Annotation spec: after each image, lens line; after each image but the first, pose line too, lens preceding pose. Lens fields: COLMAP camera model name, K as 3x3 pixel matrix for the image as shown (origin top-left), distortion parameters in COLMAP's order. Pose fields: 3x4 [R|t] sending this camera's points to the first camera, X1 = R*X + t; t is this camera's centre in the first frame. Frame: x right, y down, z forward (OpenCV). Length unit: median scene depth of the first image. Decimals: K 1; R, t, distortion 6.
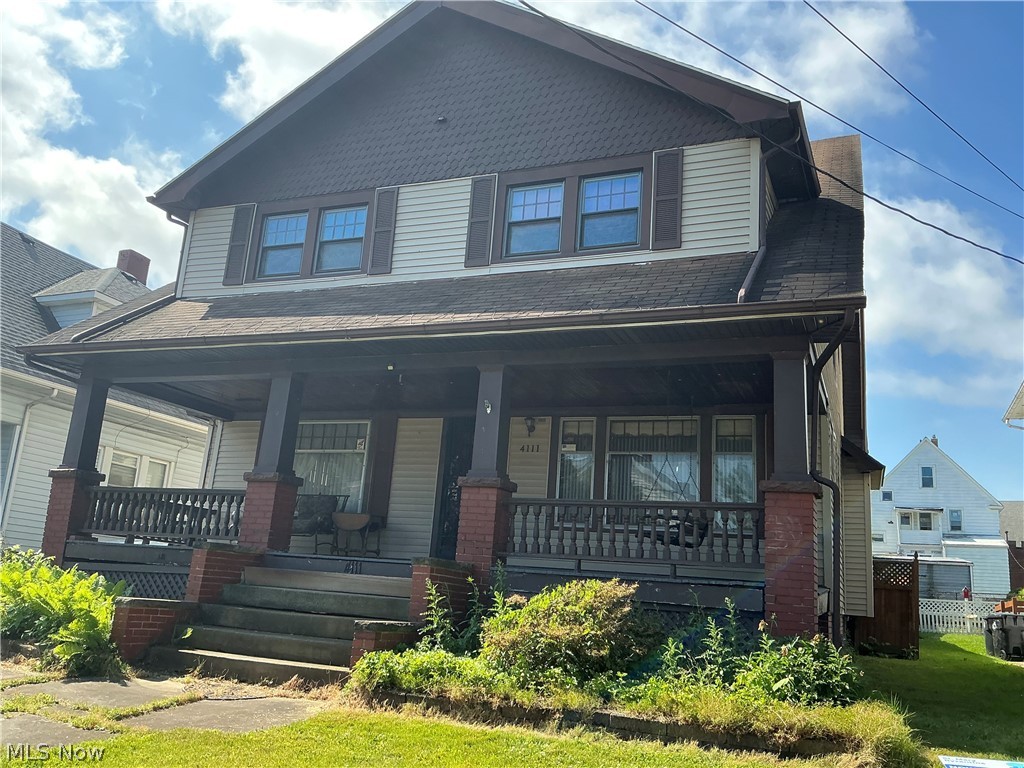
lens RADIAL K [[847.5, 0, 512.0], [0, 847.5, 384.0], [0, 0, 1]] dist [0.002468, 0.000315]
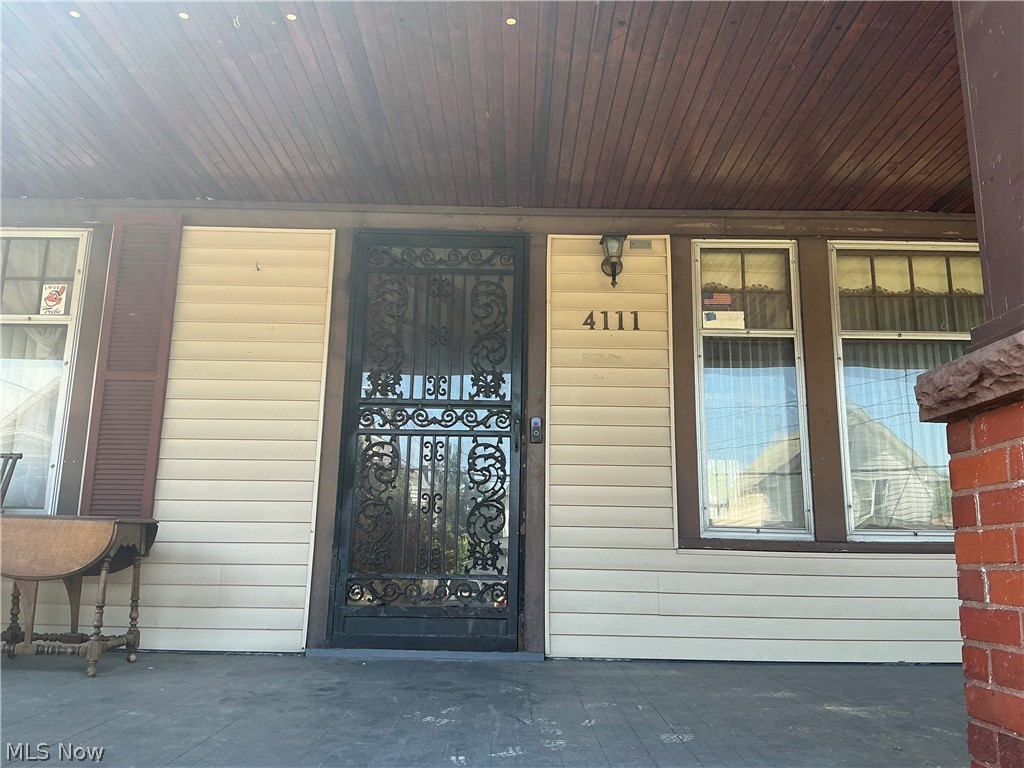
lens RADIAL K [[847.5, 0, 512.0], [0, 847.5, 384.0], [0, 0, 1]] dist [0.002468, 0.000315]
pose [[0.923149, 0.023865, 0.383702, -0.146051], [-0.044329, 0.998022, 0.044576, 0.084613], [-0.381879, -0.058159, 0.922381, 0.656264]]
